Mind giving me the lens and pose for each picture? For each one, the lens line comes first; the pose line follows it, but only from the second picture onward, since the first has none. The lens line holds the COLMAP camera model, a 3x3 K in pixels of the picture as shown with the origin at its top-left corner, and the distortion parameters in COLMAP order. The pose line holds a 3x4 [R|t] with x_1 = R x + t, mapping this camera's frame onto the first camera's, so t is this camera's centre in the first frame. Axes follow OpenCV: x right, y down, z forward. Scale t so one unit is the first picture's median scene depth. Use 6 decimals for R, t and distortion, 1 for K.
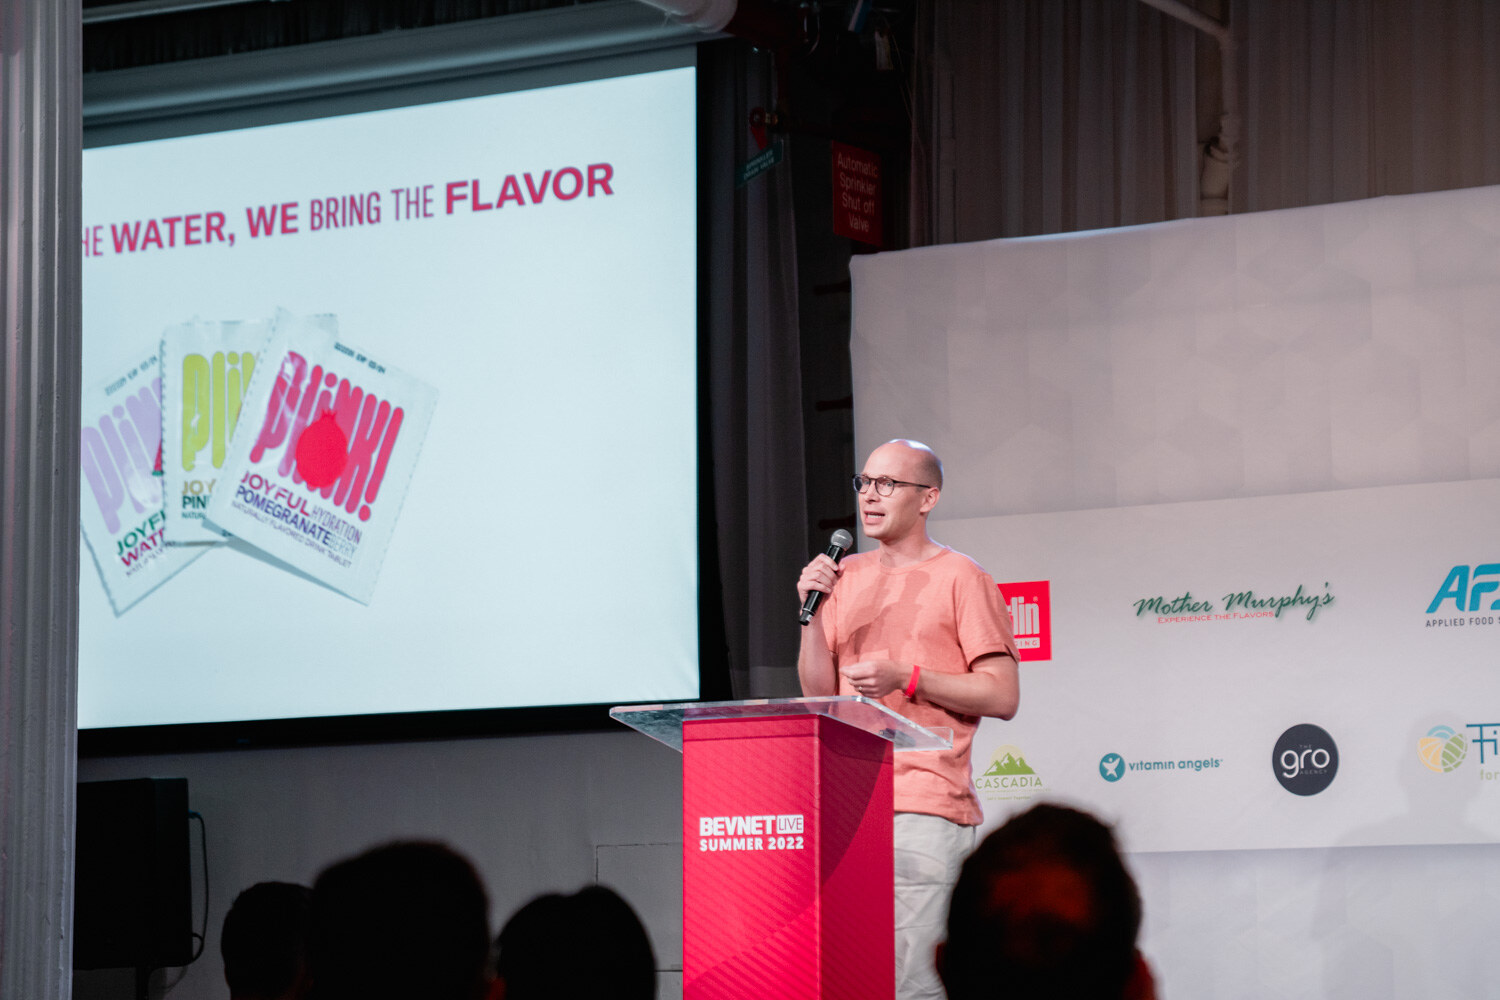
lens RADIAL K [[4349.8, 0, 751.0], [0, 4349.8, 527.0], [0, 0, 1]] dist [0.475361, 0.000000]
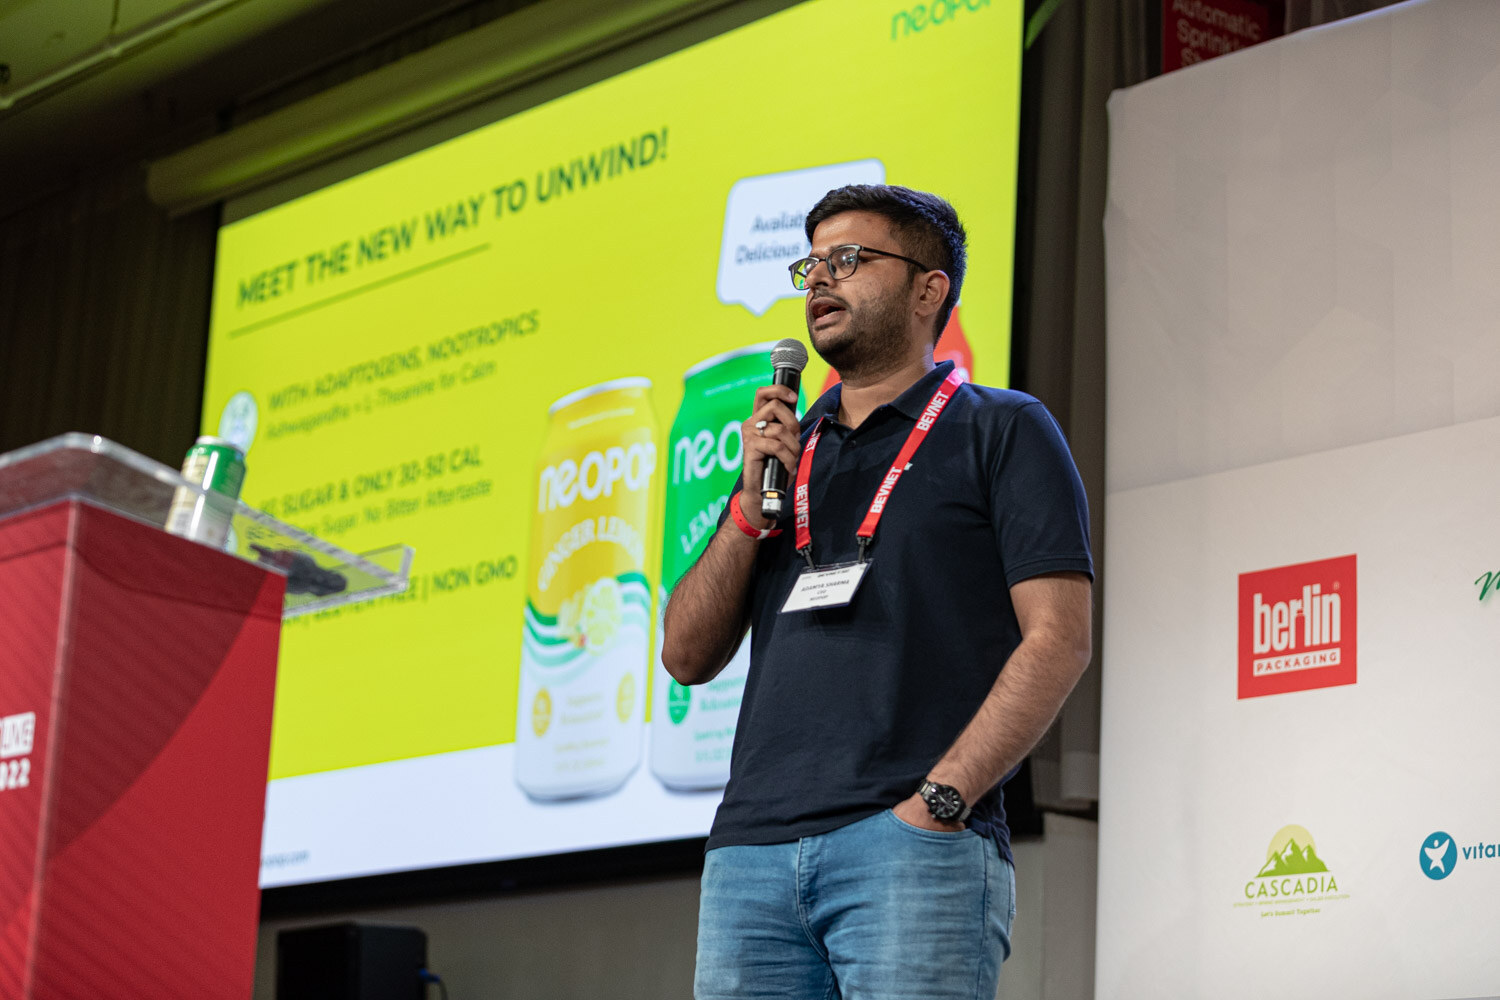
lens RADIAL K [[3685.0, 0, 733.0], [0, 3685.0, 535.9], [0, 0, 1]] dist [-0.033826, 0.000000]
pose [[0.940329, -0.020118, -0.339672, 0.166701], [-0.016776, 0.994296, -0.105330, 0.067540], [0.339853, 0.104743, 0.934628, 0.508384]]
